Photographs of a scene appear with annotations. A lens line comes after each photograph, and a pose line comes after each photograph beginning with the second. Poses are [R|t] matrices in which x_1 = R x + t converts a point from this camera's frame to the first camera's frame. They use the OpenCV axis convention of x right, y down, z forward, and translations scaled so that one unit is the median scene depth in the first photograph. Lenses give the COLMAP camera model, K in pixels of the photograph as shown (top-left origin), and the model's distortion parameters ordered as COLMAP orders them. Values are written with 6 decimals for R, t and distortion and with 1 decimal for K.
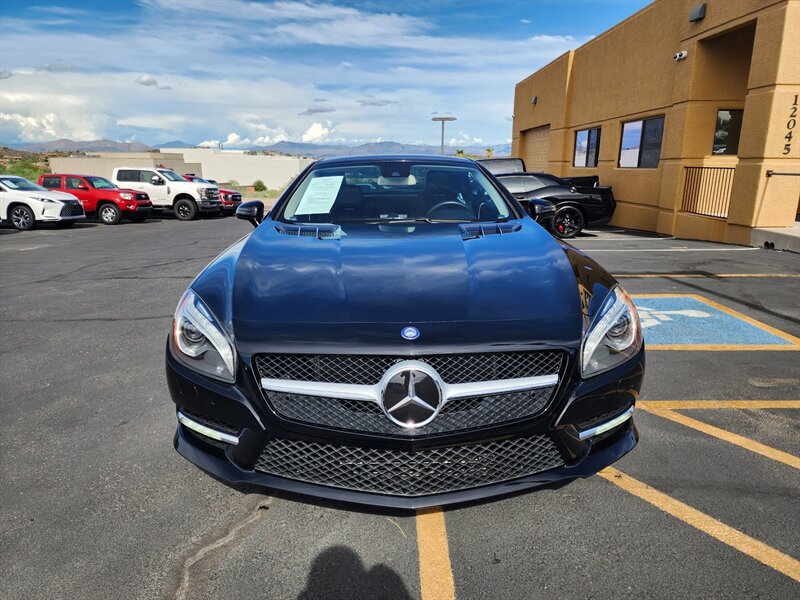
lens RADIAL K [[538.5, 0, 401.2], [0, 538.5, 298.7], [0, 0, 1]] dist [0.064230, -0.062675]
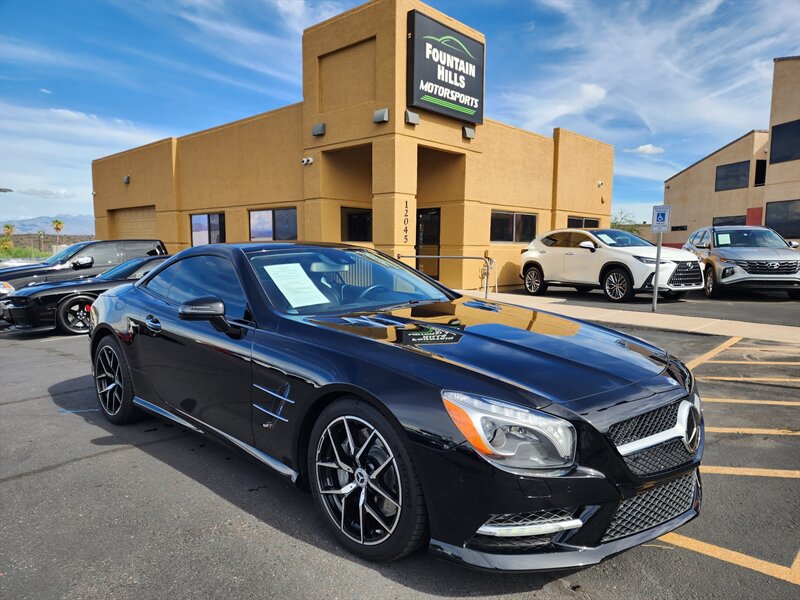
lens RADIAL K [[529.1, 0, 400.4], [0, 529.1, 311.8], [0, 0, 1]] dist [0.067751, -0.069289]
pose [[0.702384, -0.083117, 0.706929, -0.395522], [0.165016, 0.985116, -0.048130, -0.044167], [-0.692406, 0.150460, 0.705645, 0.138294]]
